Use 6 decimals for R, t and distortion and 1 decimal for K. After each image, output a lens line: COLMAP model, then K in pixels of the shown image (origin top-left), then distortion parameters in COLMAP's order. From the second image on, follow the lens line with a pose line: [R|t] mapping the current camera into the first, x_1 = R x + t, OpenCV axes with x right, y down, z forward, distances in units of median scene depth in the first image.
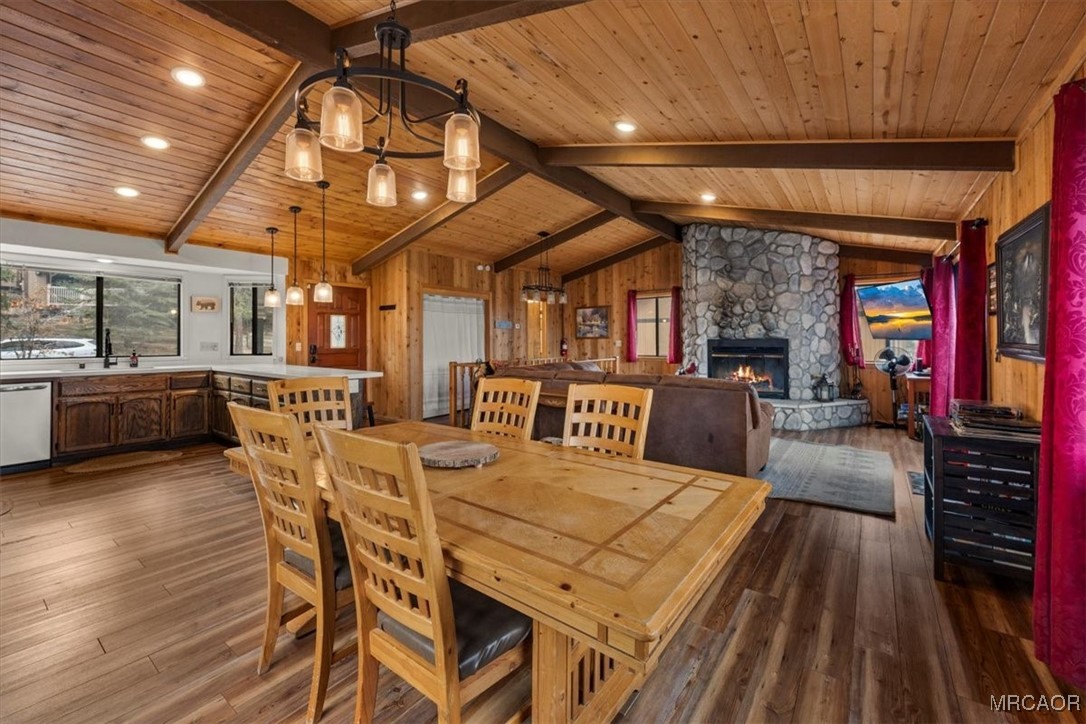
lens RADIAL K [[428.2, 0, 544.2], [0, 428.2, 347.1], [0, 0, 1]] dist [-0.000382, 0.000366]
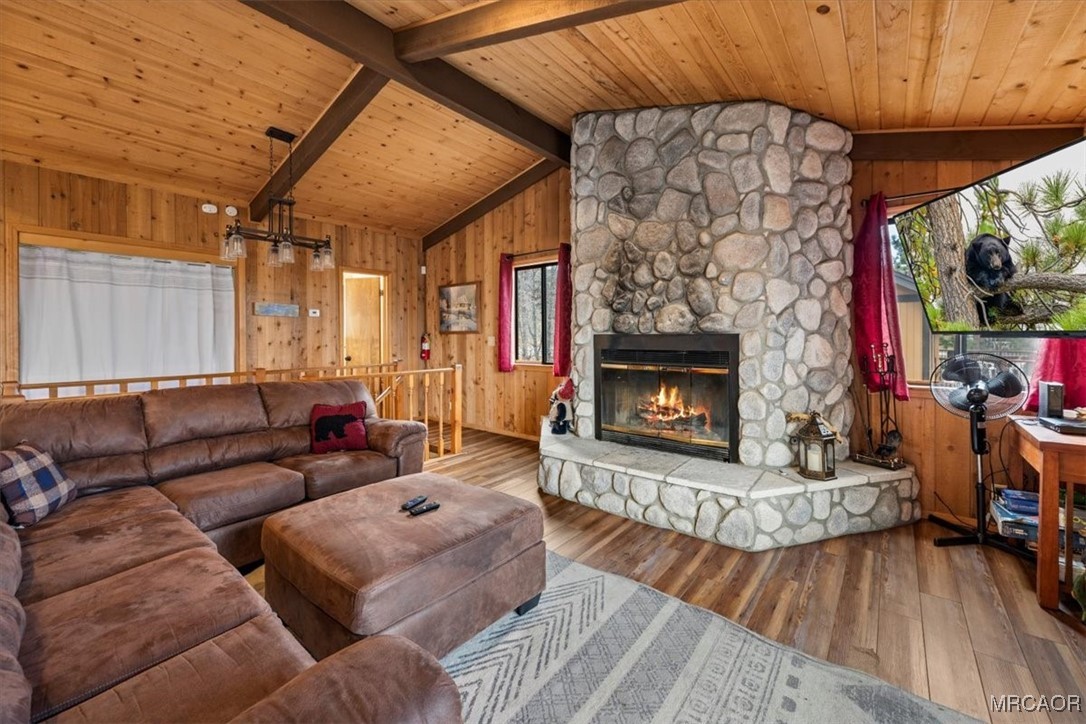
lens RADIAL K [[428.2, 0, 544.2], [0, 428.2, 347.1], [0, 0, 1]] dist [-0.000382, 0.000366]
pose [[0.999458, 0.002722, -0.032802, 0.370326], [-0.002433, 0.999958, 0.008853, -0.008406], [0.032824, -0.008769, 0.999423, 0.522528]]
